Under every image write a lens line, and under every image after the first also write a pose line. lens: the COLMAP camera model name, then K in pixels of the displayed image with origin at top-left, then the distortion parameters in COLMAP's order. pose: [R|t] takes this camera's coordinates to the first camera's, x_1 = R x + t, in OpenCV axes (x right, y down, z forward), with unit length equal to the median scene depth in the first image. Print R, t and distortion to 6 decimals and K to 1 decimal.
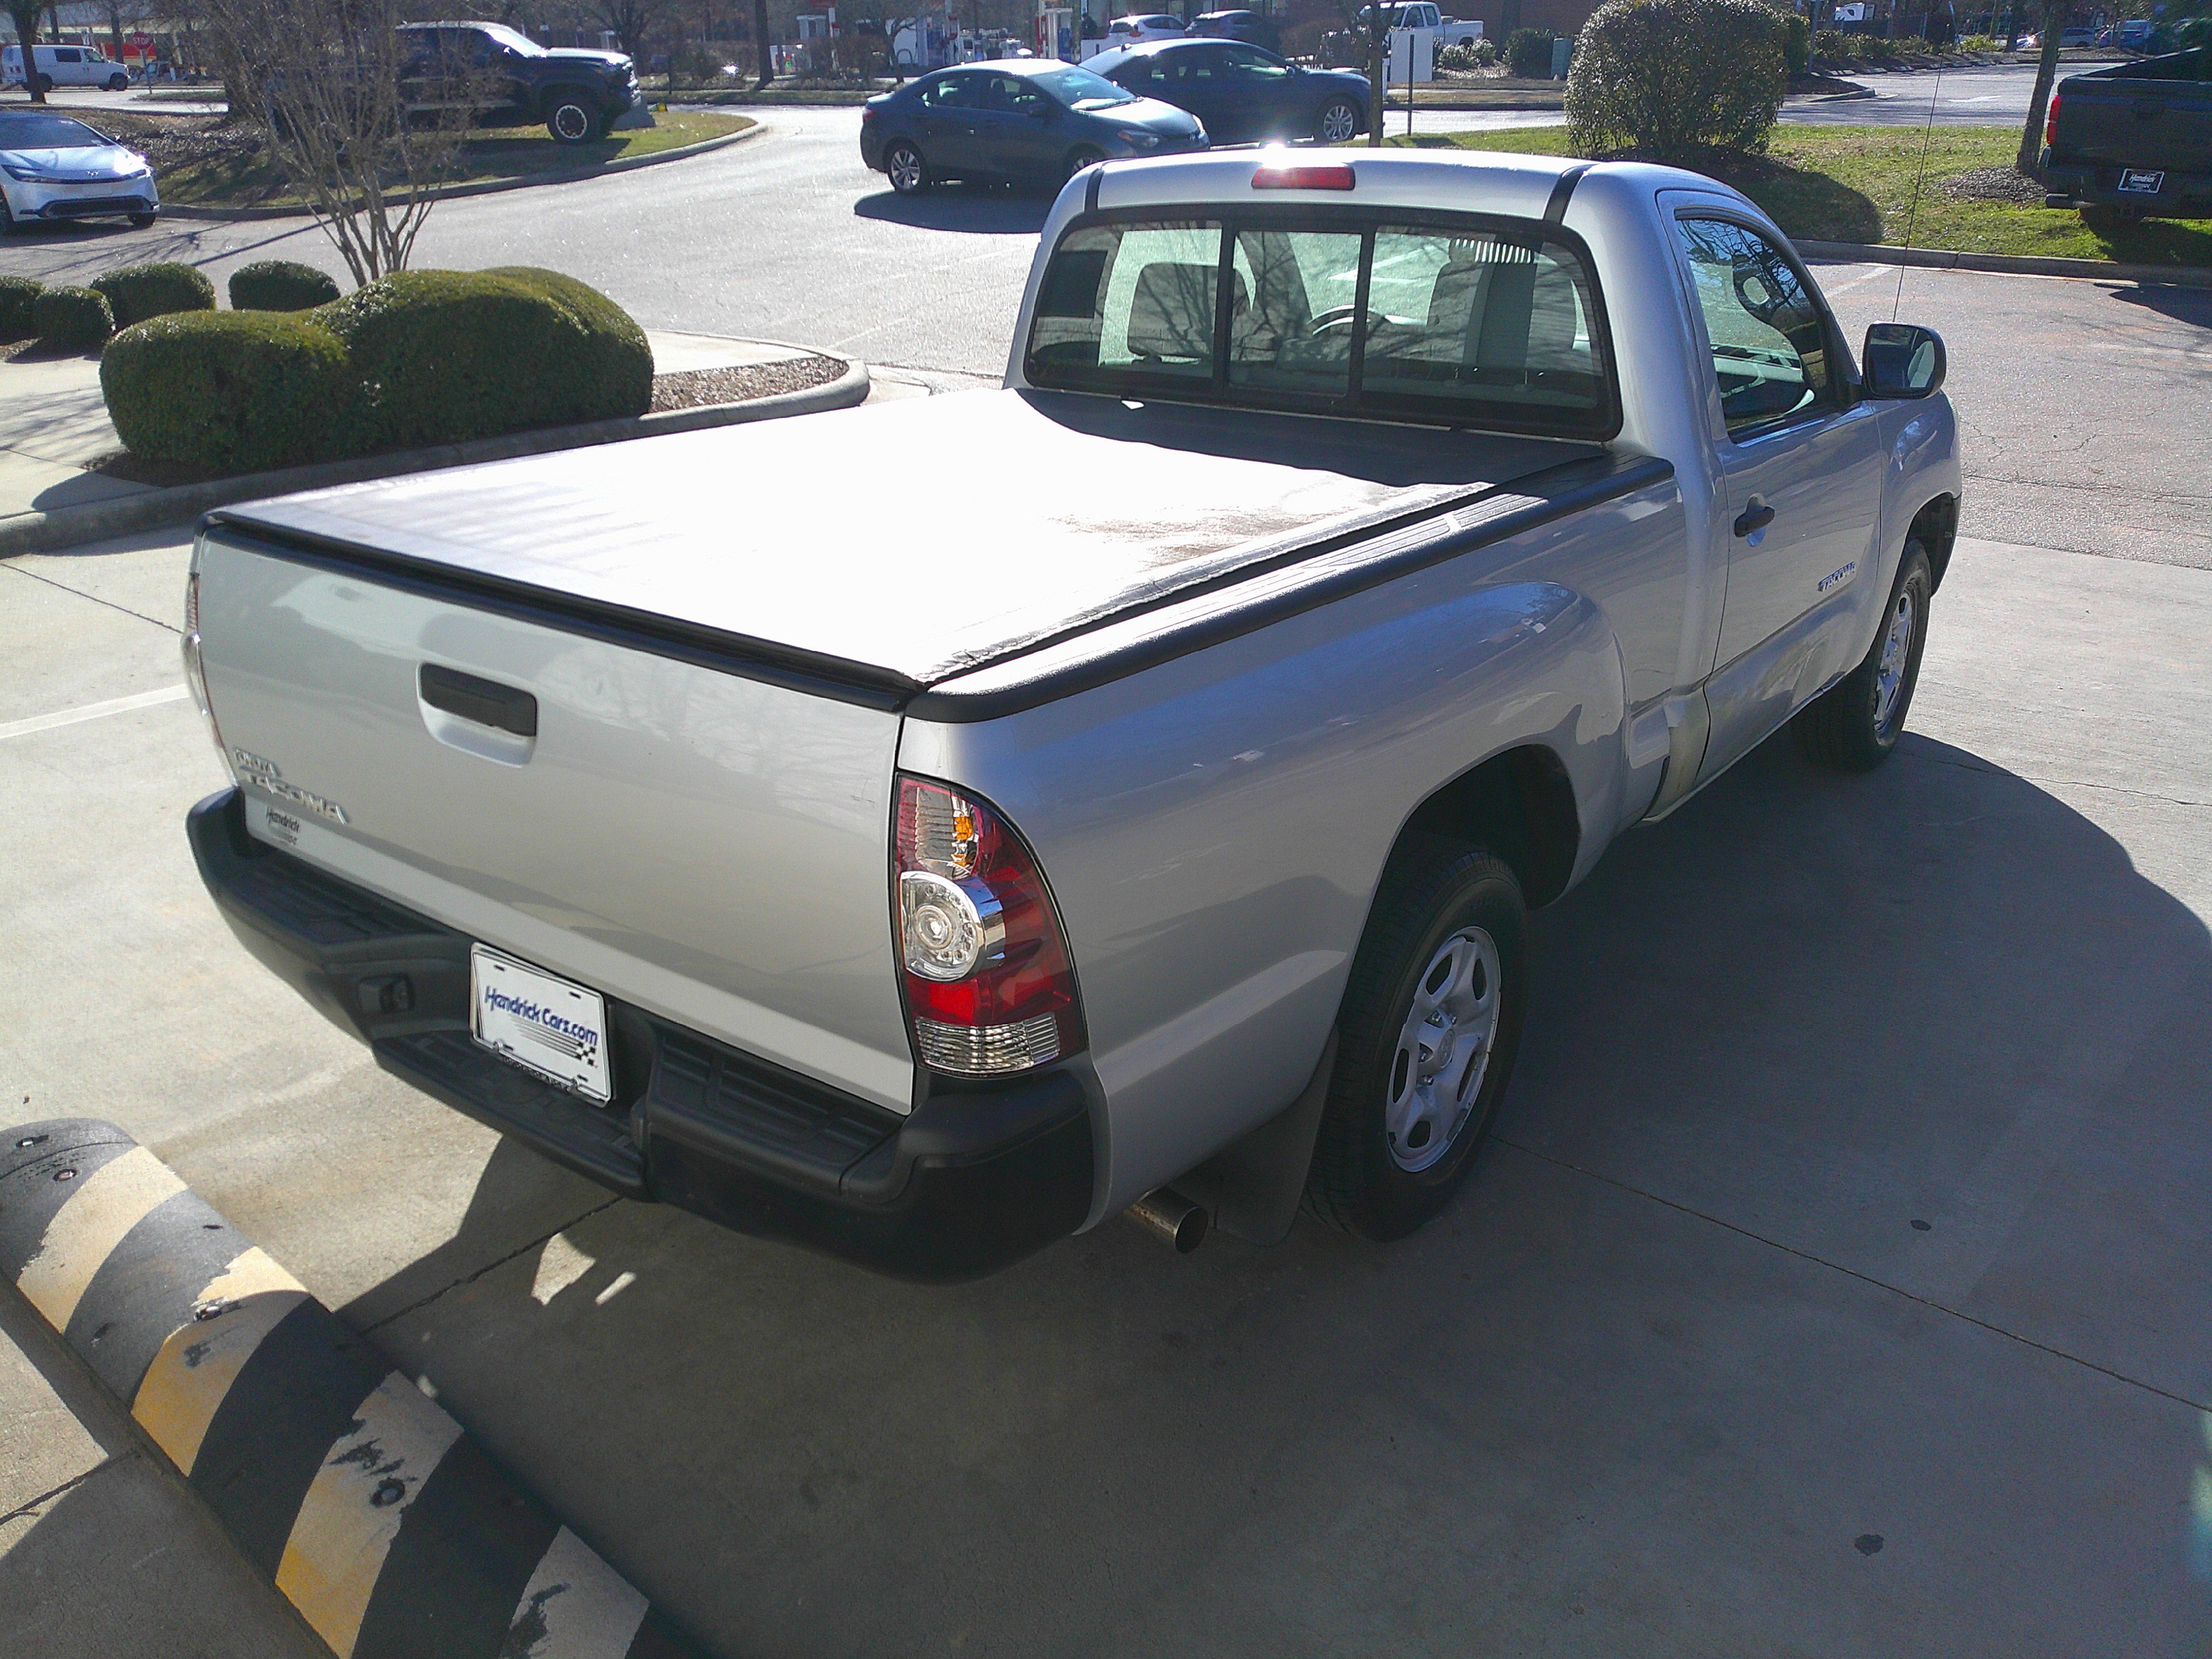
lens RADIAL K [[1747.0, 0, 1056.9], [0, 1747.0, 805.1], [0, 0, 1]] dist [-0.001625, 0.010899]
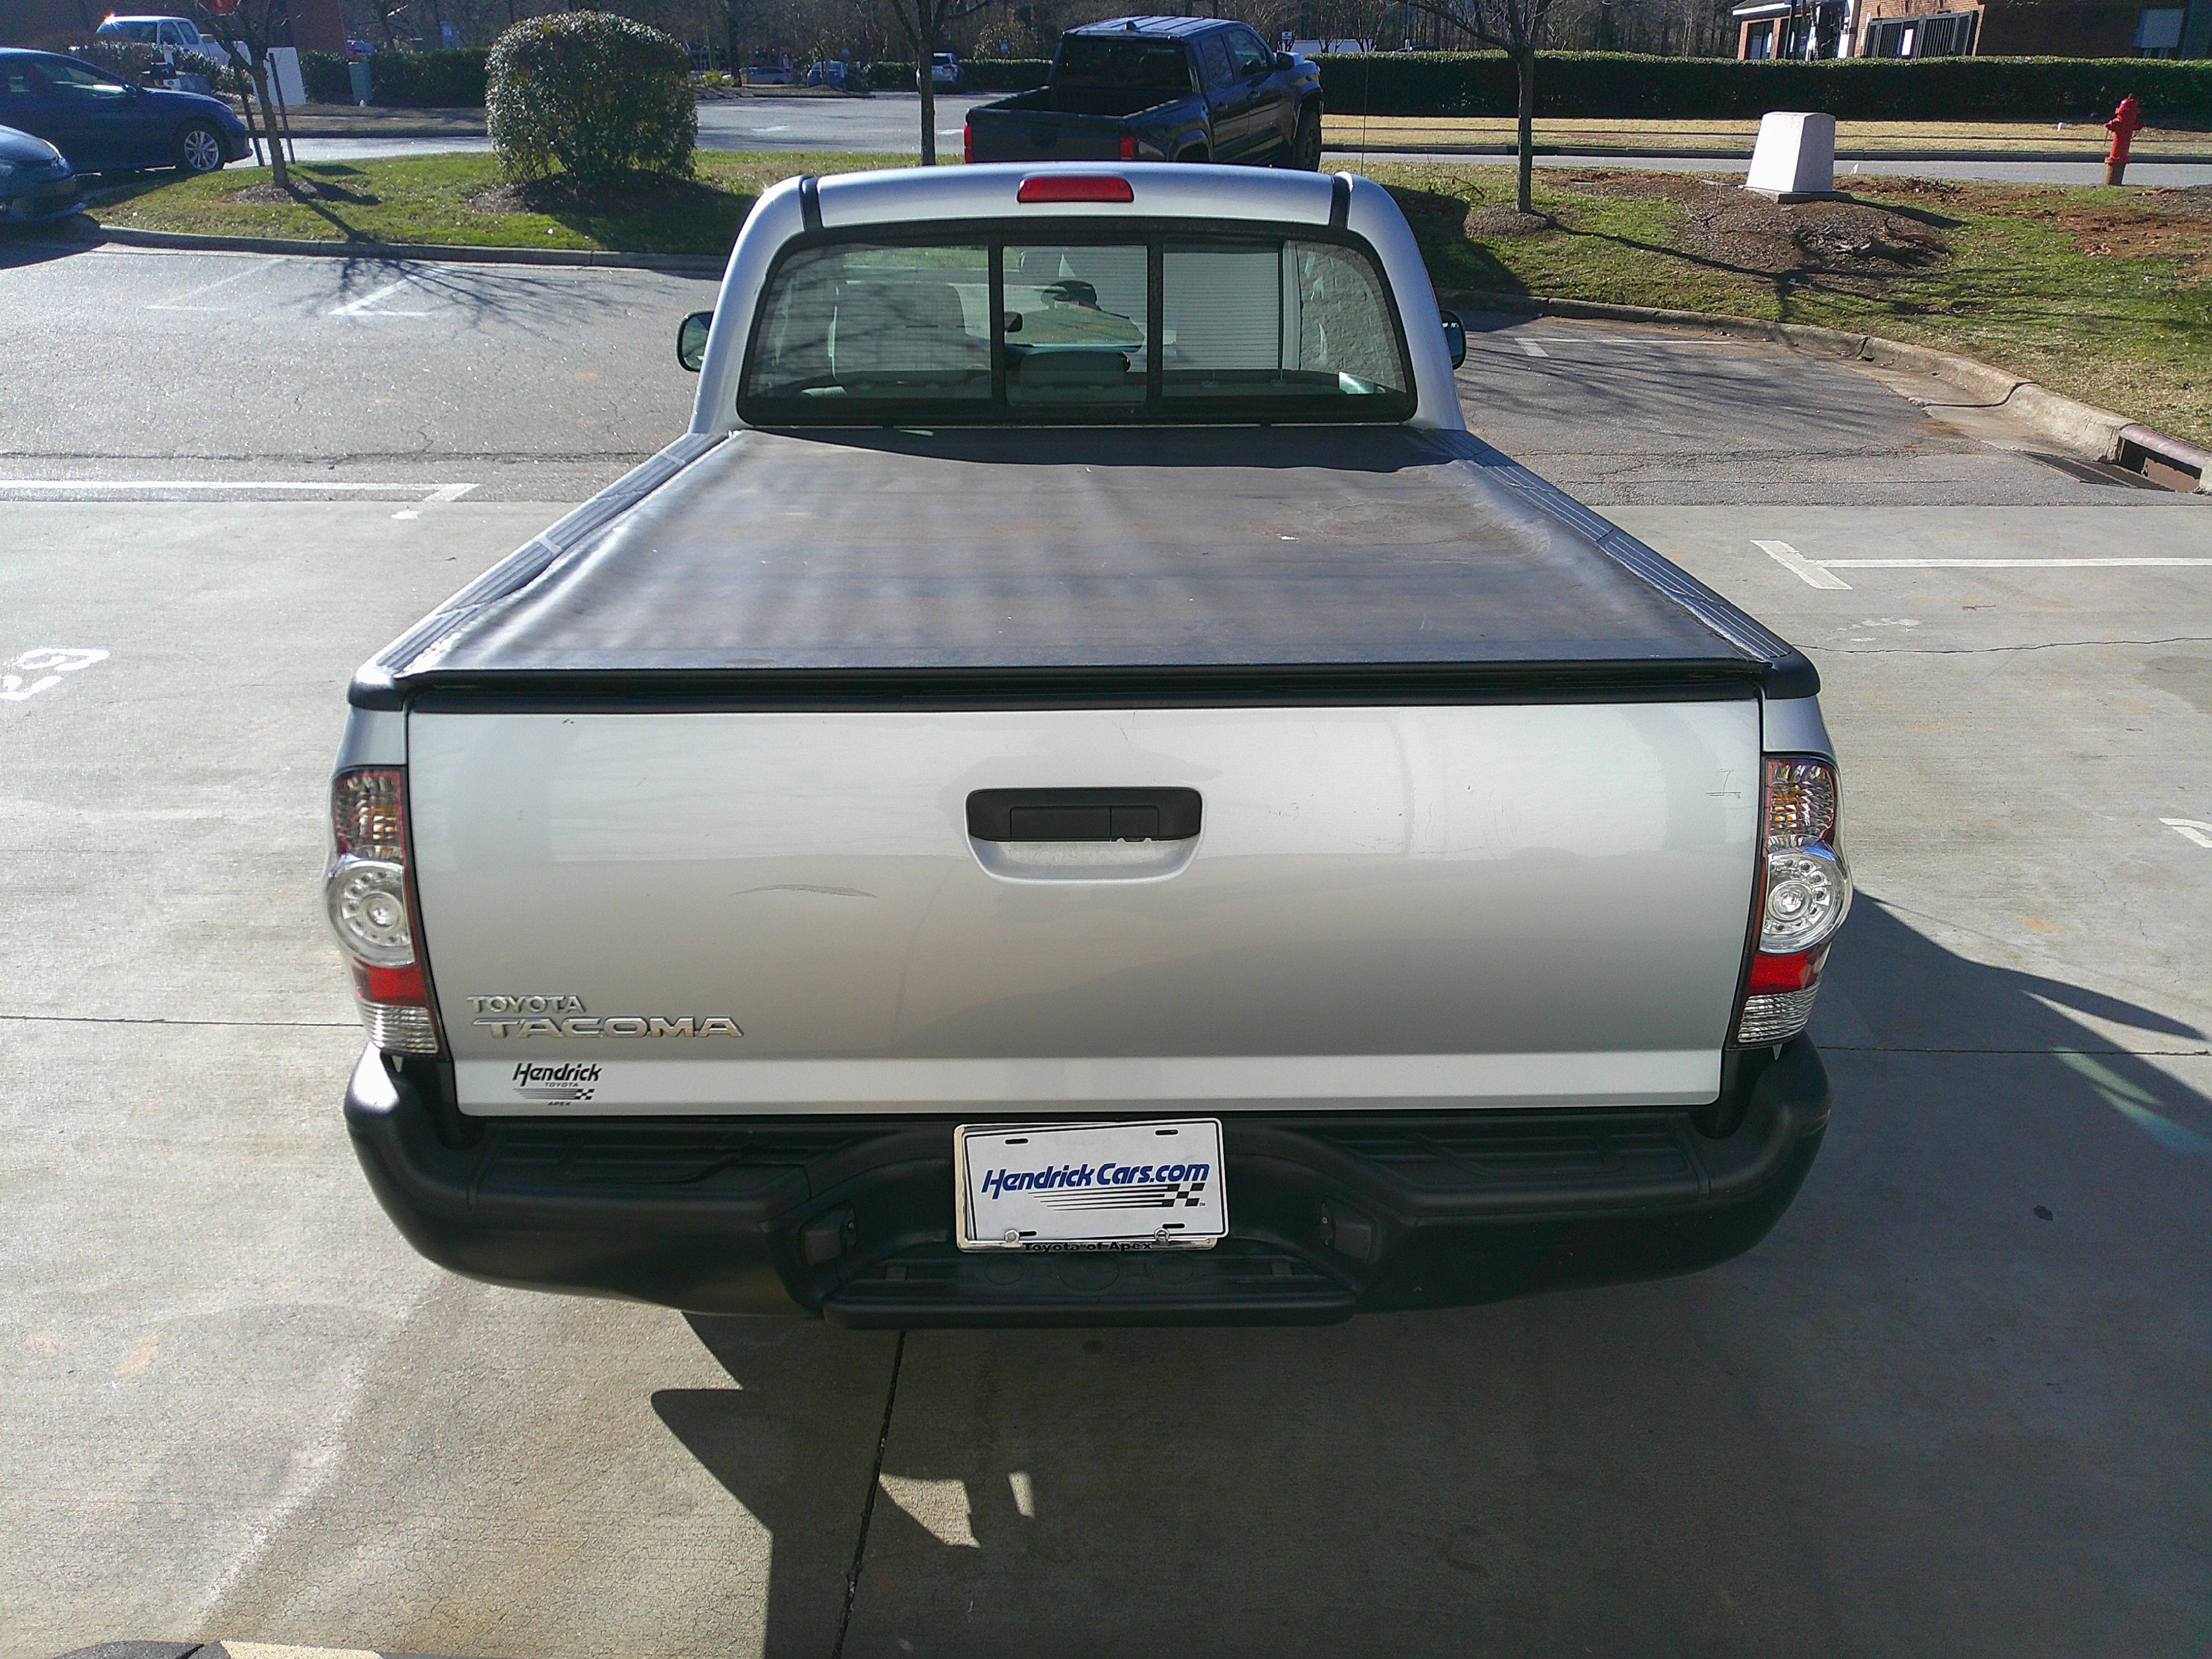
lens RADIAL K [[1780.0, 0, 1083.2], [0, 1780.0, 809.9], [0, 0, 1]] dist [0.002725, -0.000640]
pose [[0.781135, -0.213264, 0.586810, -0.756008], [0.224517, 0.972932, 0.054725, -0.097774], [-0.582597, 0.089001, 0.807873, 0.293424]]
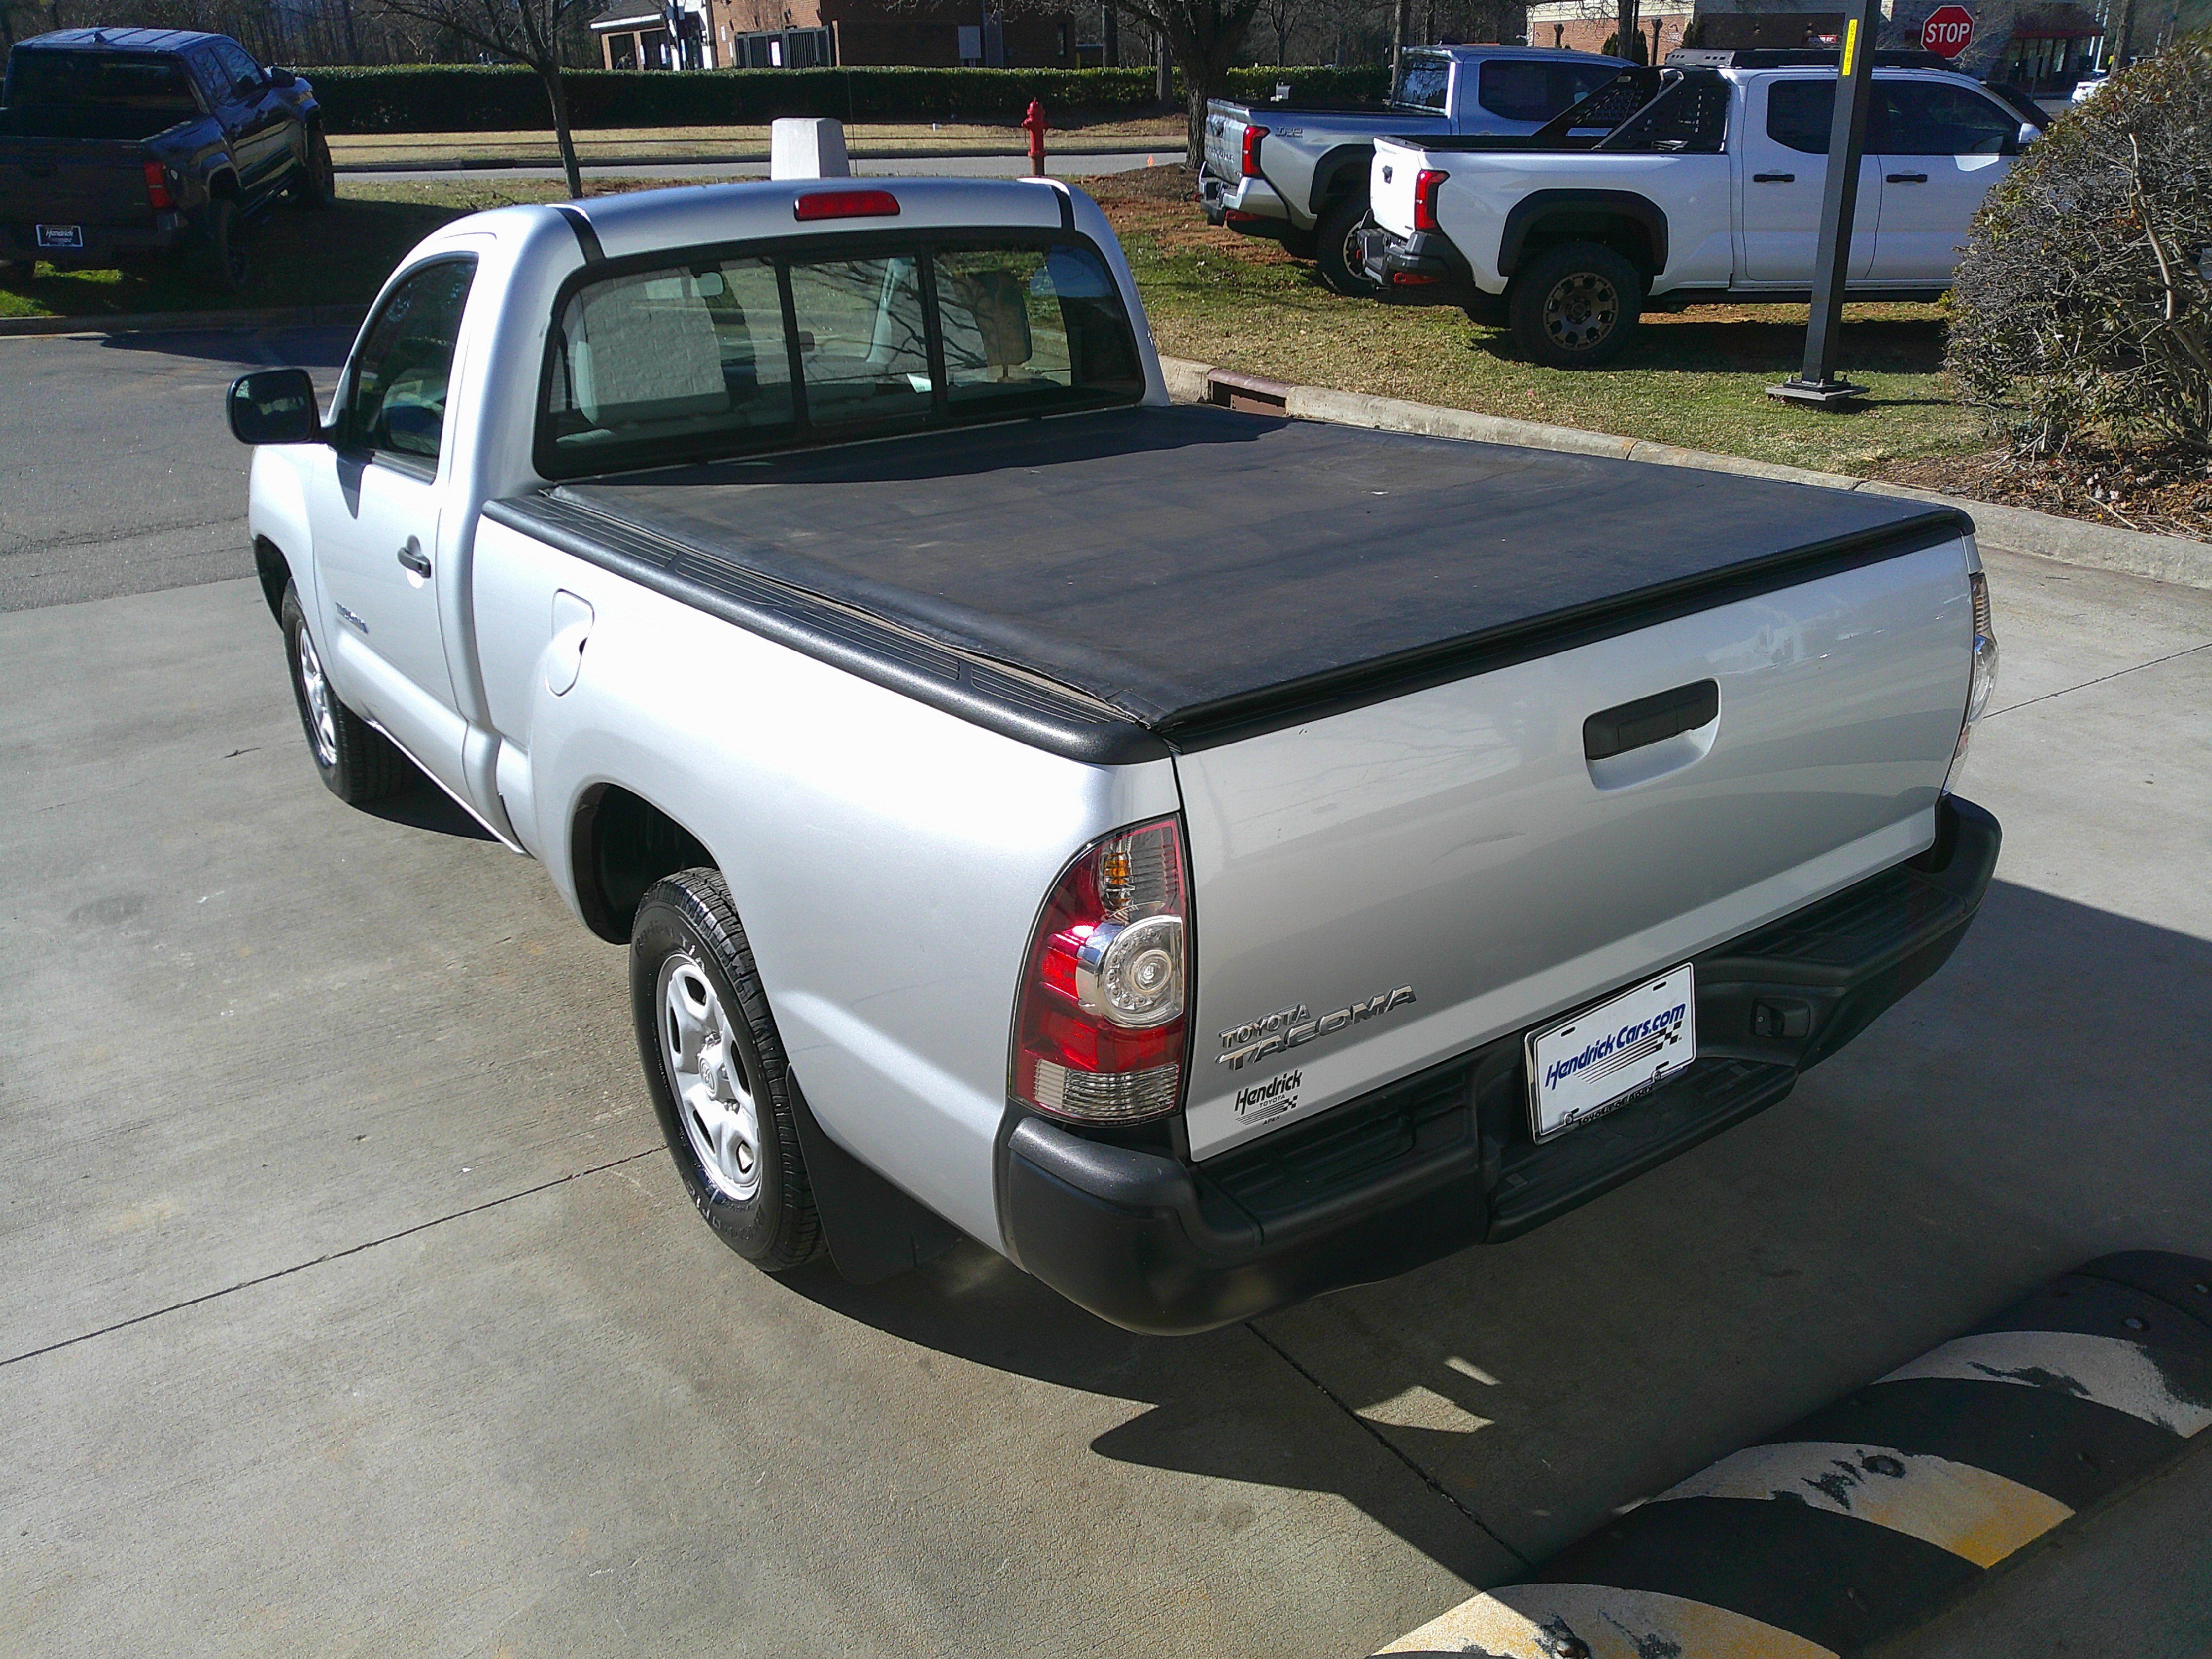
lens RADIAL K [[1780.0, 0, 1083.2], [0, 1780.0, 809.9], [0, 0, 1]] dist [0.002725, -0.000640]
pose [[0.294248, -0.341788, 0.892524, -1.201167], [0.377624, 0.899457, 0.219947, -0.318094], [-0.877962, 0.272320, 0.393731, 0.827725]]
